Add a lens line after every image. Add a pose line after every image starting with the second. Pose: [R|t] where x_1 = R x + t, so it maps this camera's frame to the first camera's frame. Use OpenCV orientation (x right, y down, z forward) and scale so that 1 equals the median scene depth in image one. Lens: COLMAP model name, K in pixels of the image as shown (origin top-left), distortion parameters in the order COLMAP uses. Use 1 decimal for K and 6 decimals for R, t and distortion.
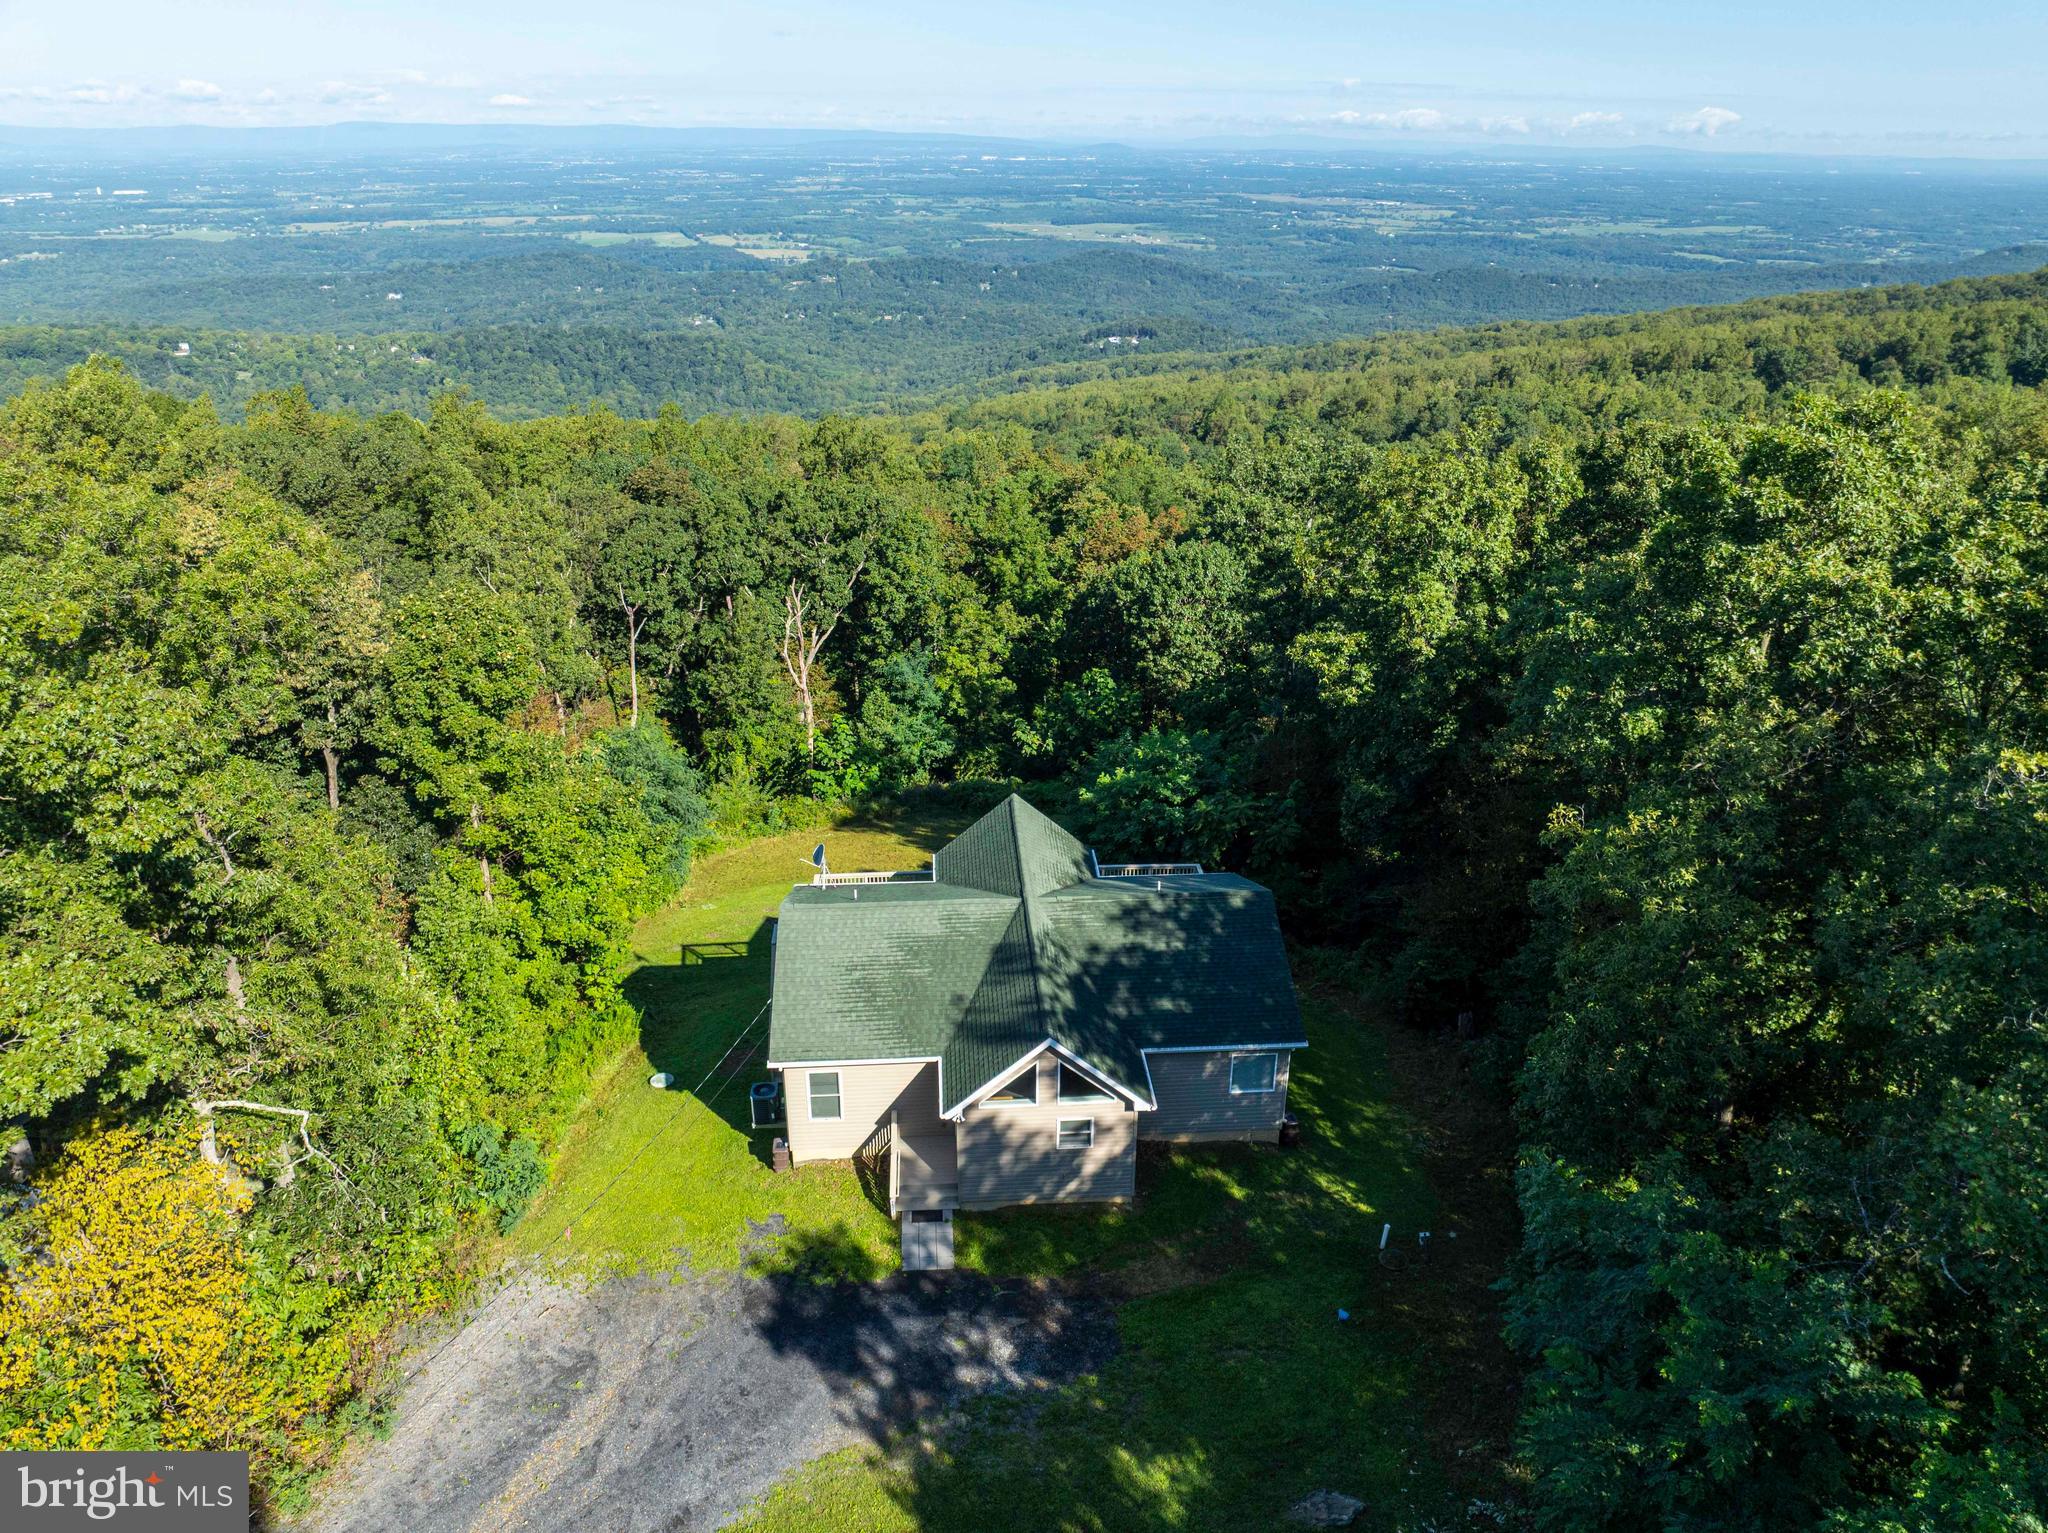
lens RADIAL K [[1433.7, 0, 1024.0], [0, 1433.7, 766.5], [0, 0, 1]] dist [-0.042300, 0.025591]
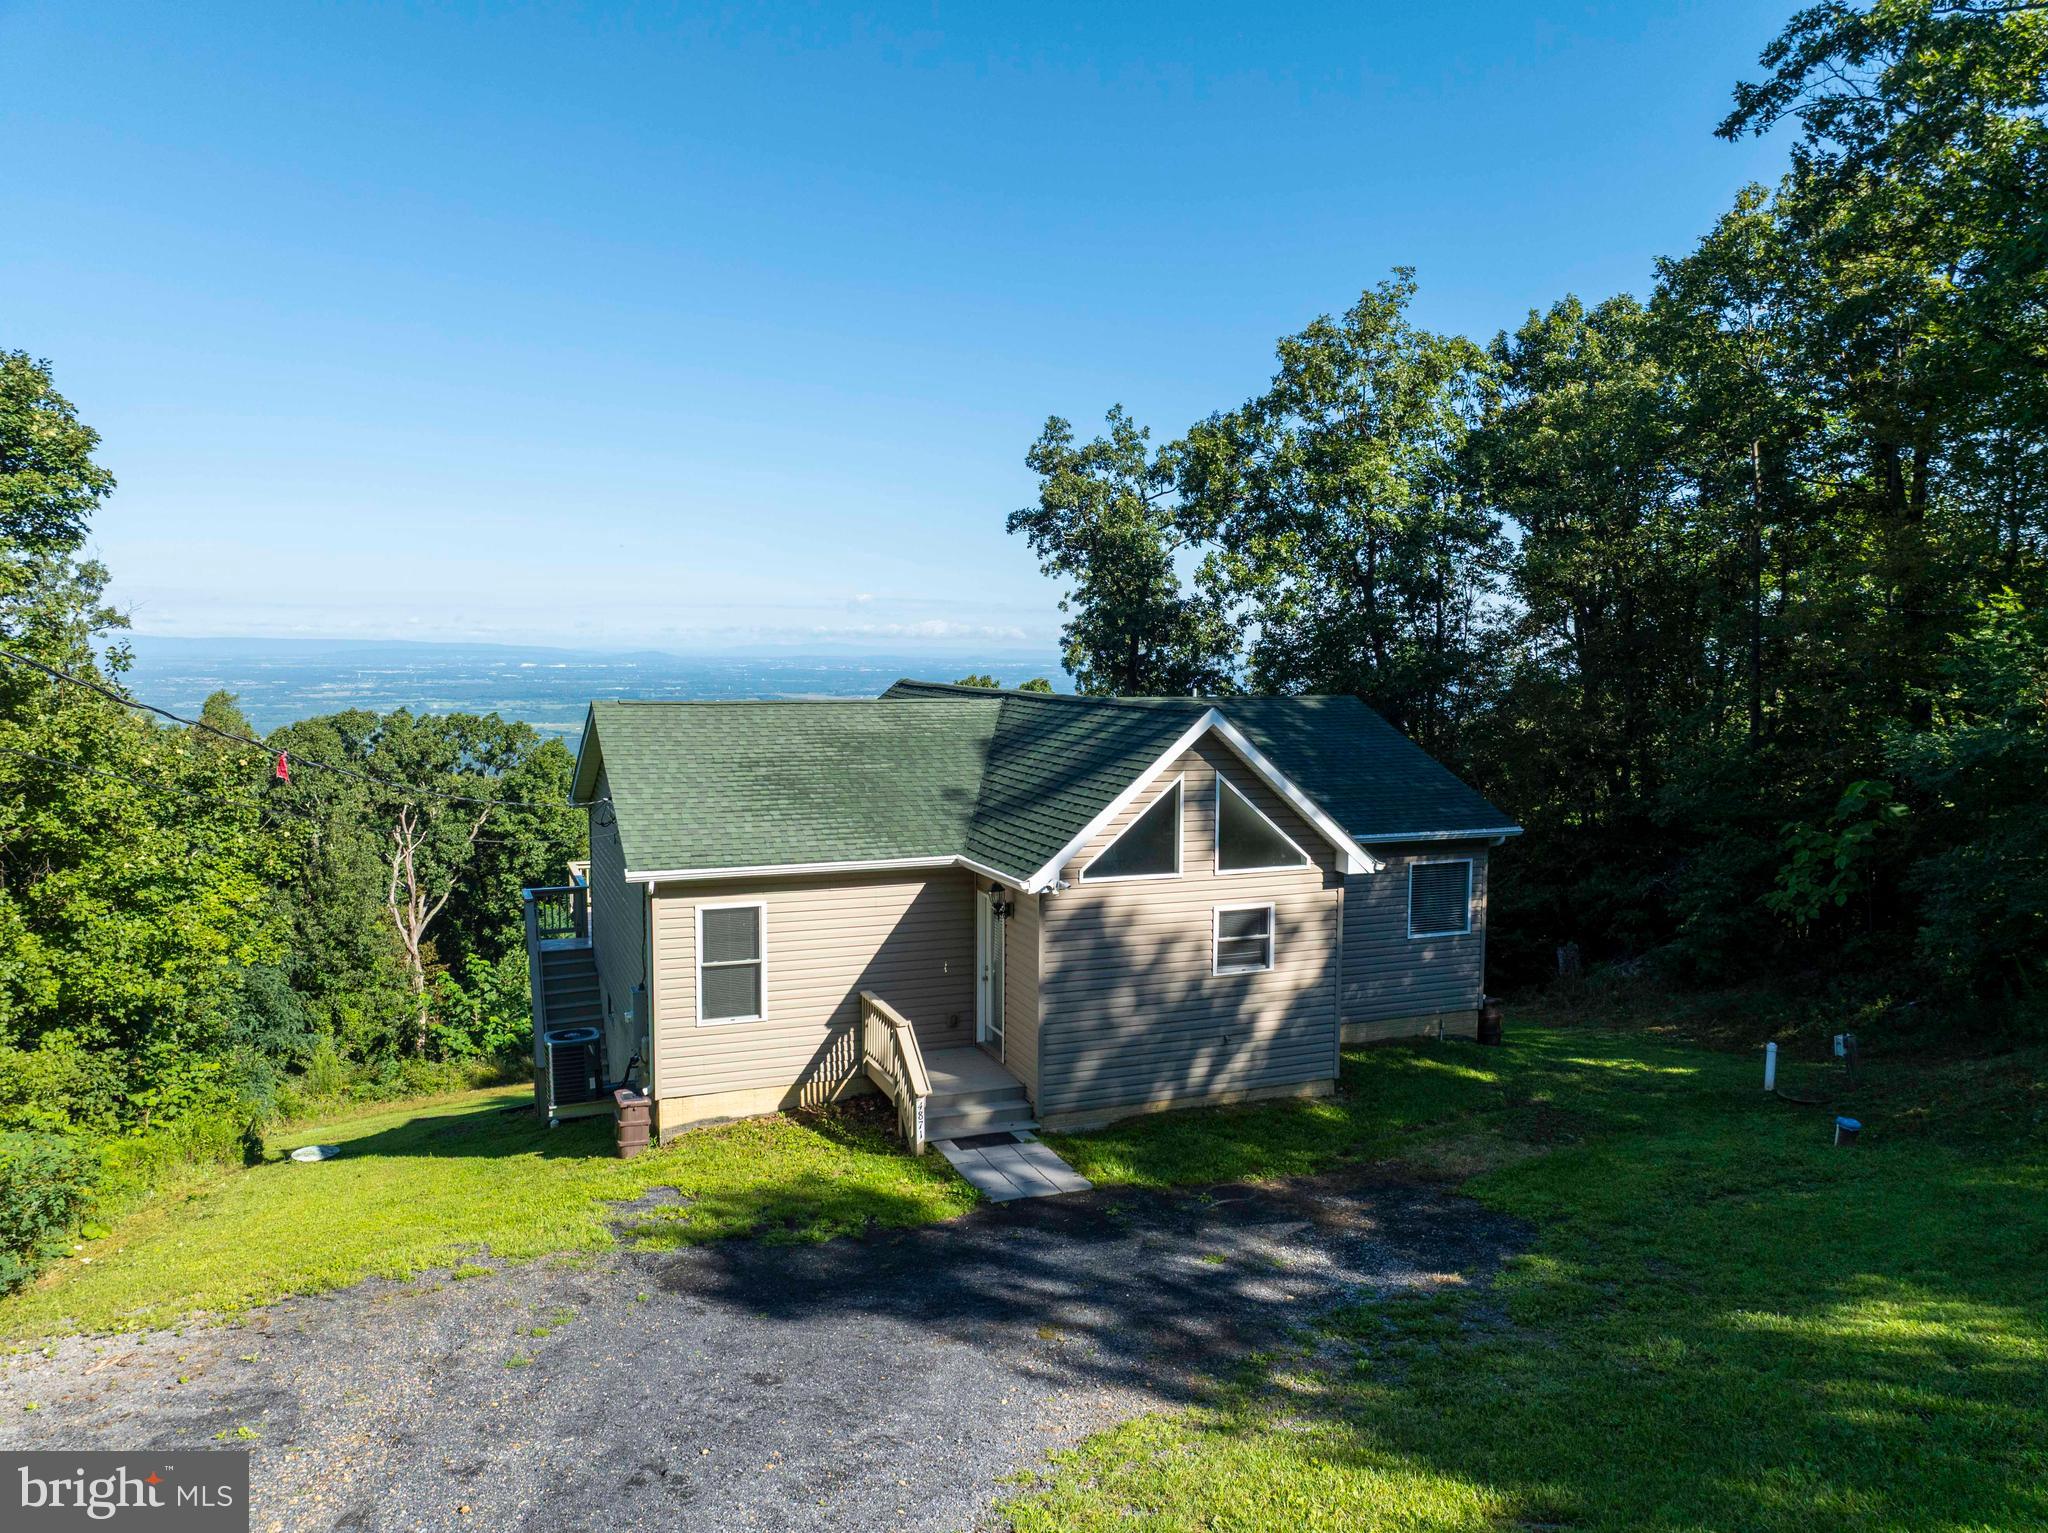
lens RADIAL K [[1444.5, 0, 1024.0], [0, 1444.5, 766.5], [0, 0, 1]] dist [-0.053064, 0.027750]
pose [[0.952688, -0.022872, 0.303087, -0.075792], [0.120643, 0.943706, -0.308001, 0.131488], [-0.278980, 0.329994, 0.901817, 0.193092]]
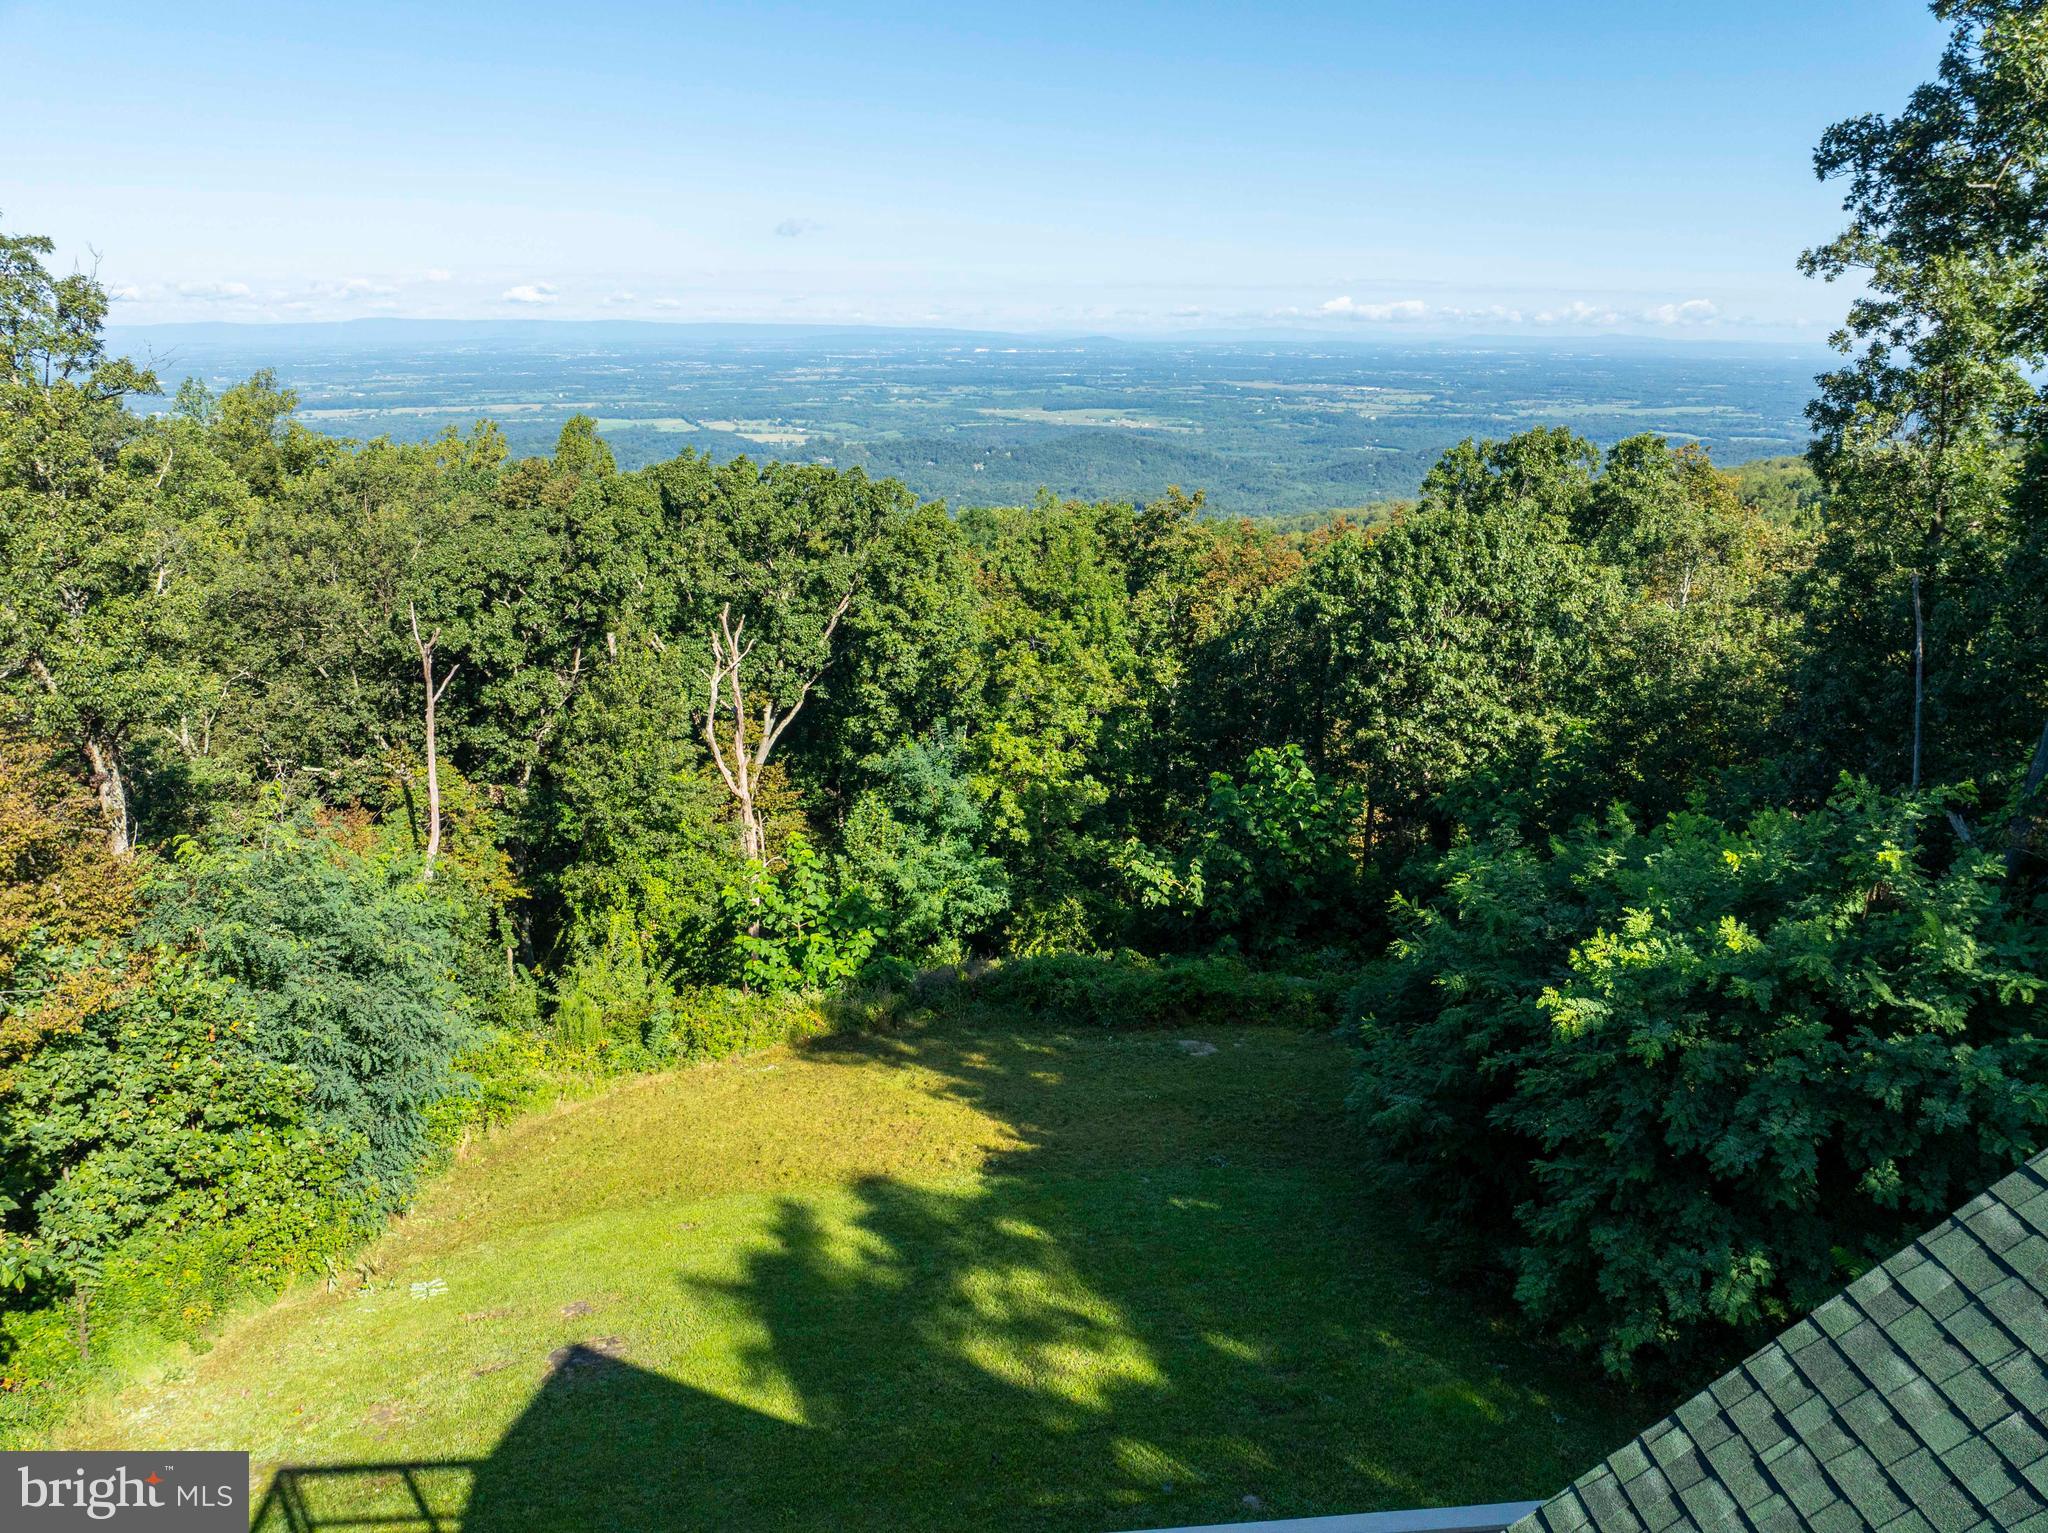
lens RADIAL K [[1437.4, 0, 1030.0], [0, 1437.4, 742.4], [0, 0, 1]] dist [-0.004946, -0.002132]
pose [[0.999948, -0.005298, 0.008669, -0.044272], [0.006434, 0.990578, -0.136796, 0.004177], [-0.007863, 0.136844, 0.990561, 0.435281]]
